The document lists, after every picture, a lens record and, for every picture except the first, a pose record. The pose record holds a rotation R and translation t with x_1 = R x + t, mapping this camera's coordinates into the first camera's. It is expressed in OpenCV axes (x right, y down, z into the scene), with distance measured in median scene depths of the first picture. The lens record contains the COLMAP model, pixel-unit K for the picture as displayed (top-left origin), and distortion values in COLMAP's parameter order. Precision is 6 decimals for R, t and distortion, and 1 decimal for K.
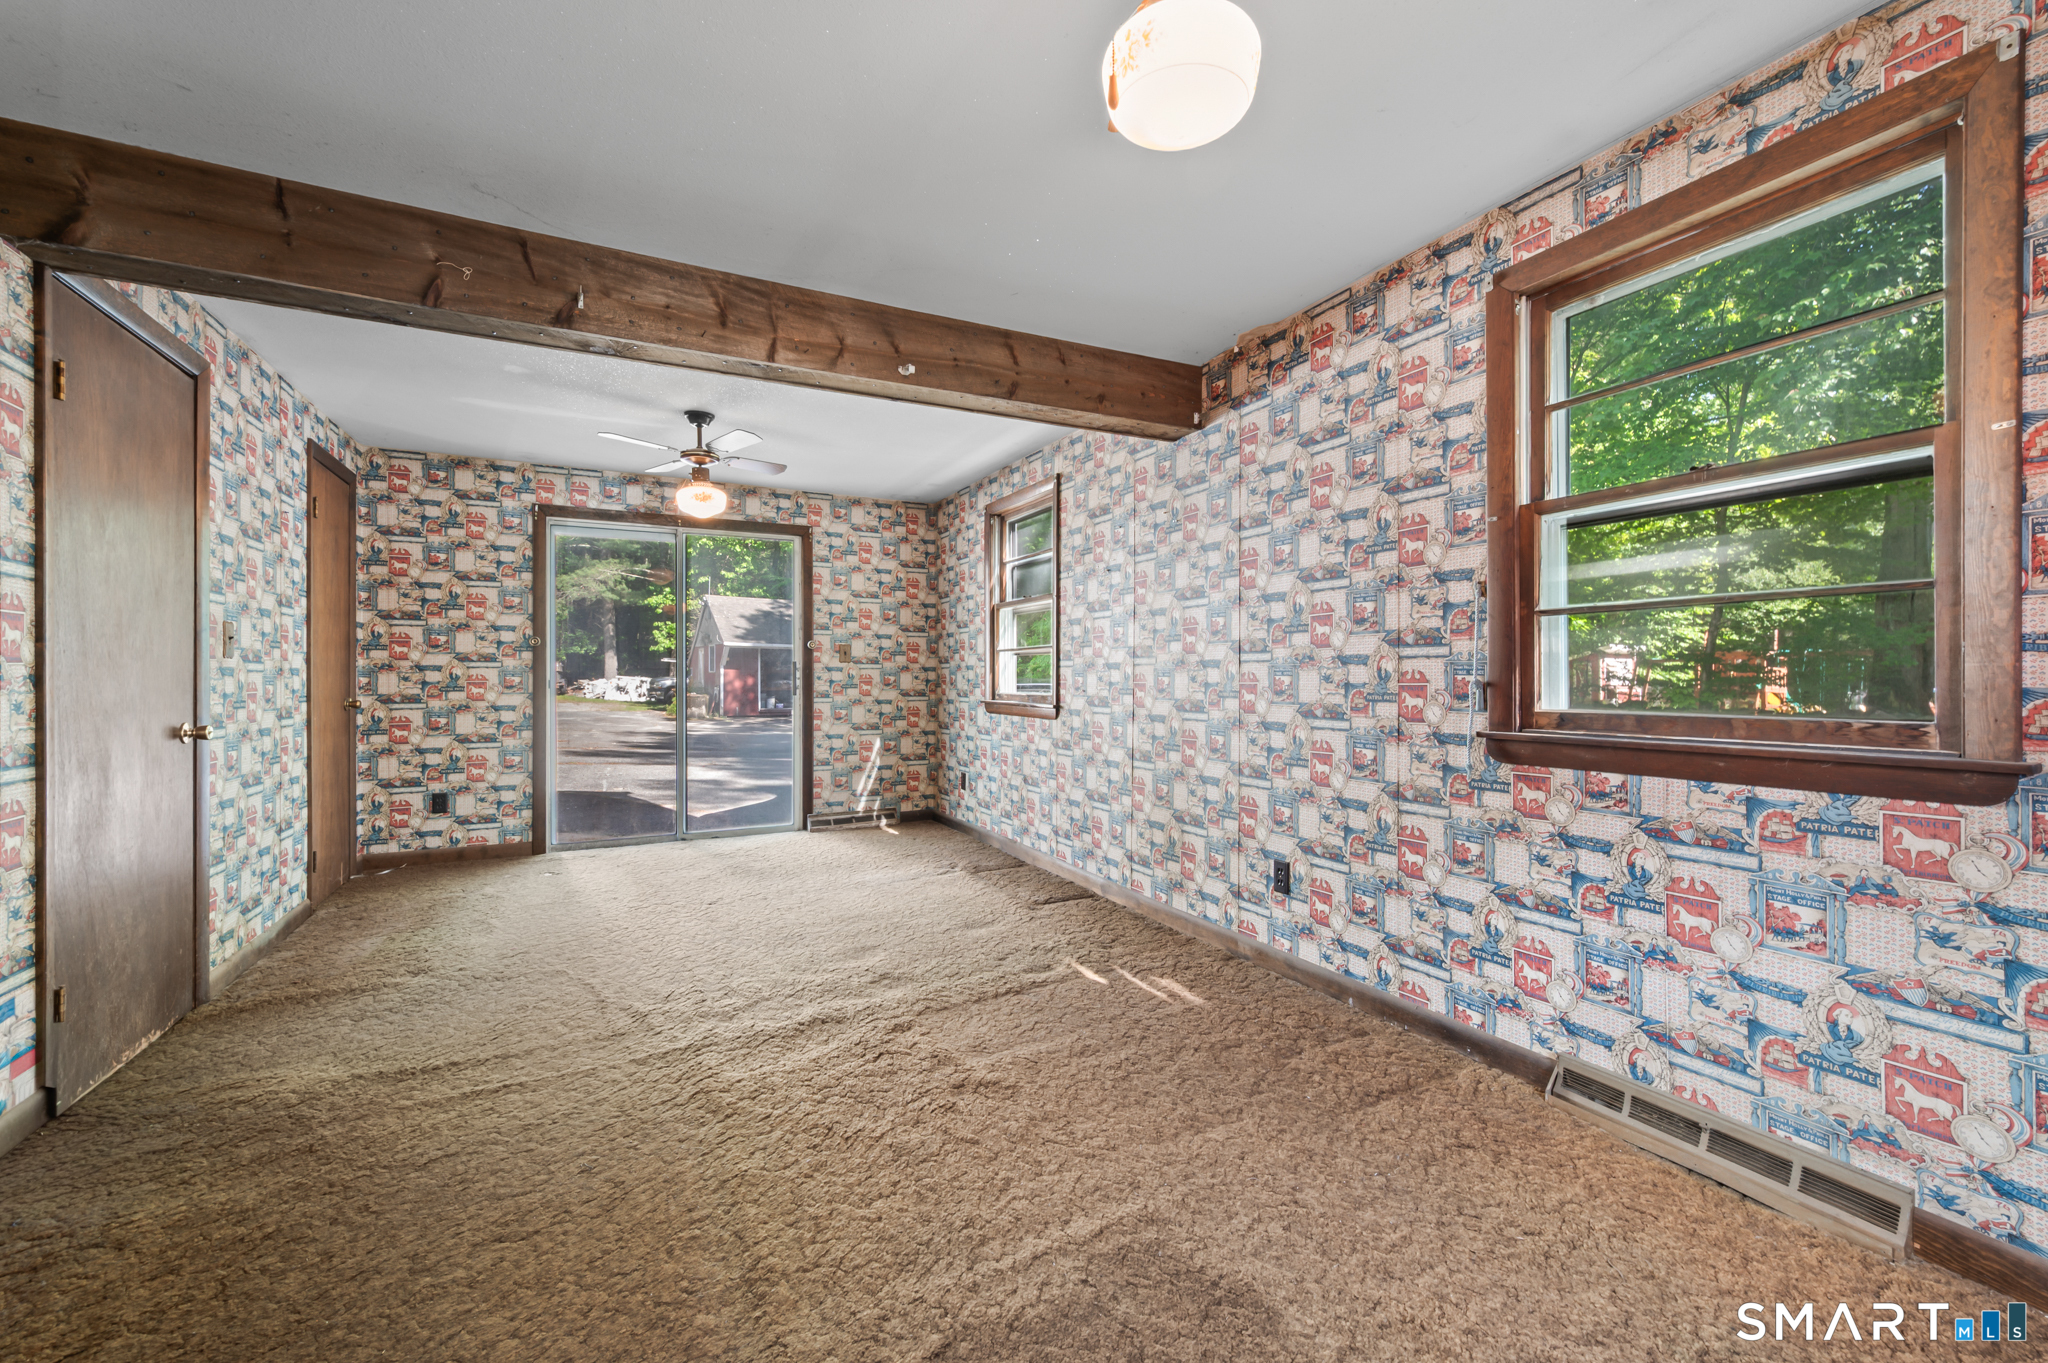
lens RADIAL K [[815.4, 0, 1023.0], [0, 815.4, 677.6], [0, 0, 1]] dist [-0.000501, 0.000505]
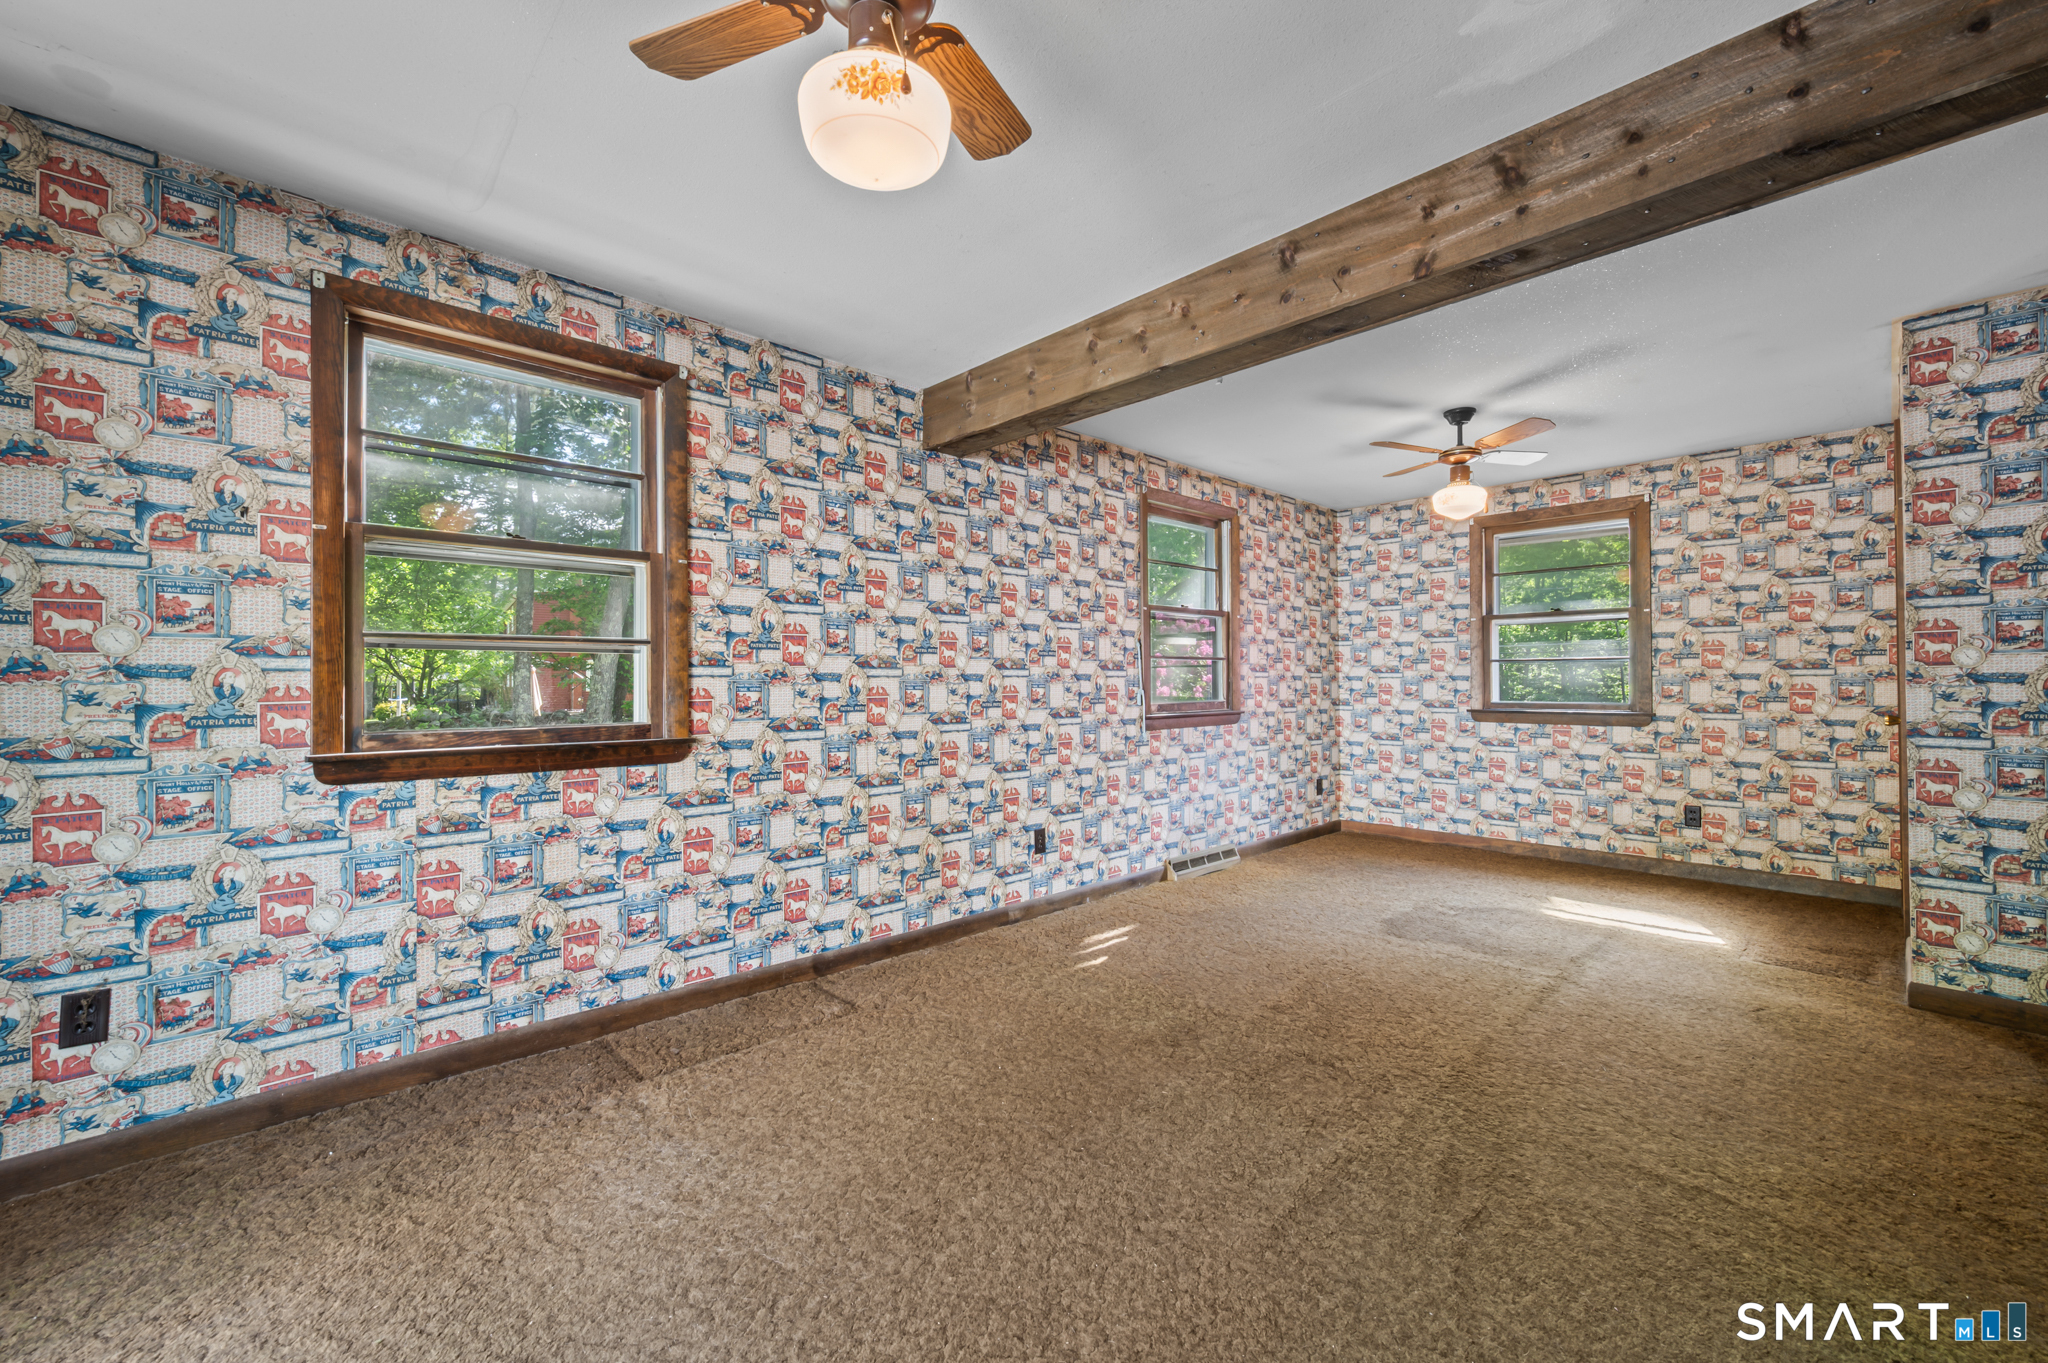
lens RADIAL K [[815.4, 0, 1022.5], [0, 815.4, 680.4], [0, 0, 1]] dist [-0.000501, 0.000505]
pose [[-0.283199, 0.009771, 0.959011, -1.024399], [0.009002, 0.999931, -0.007530, -0.005773], [-0.959019, 0.006501, -0.283268, 1.525114]]
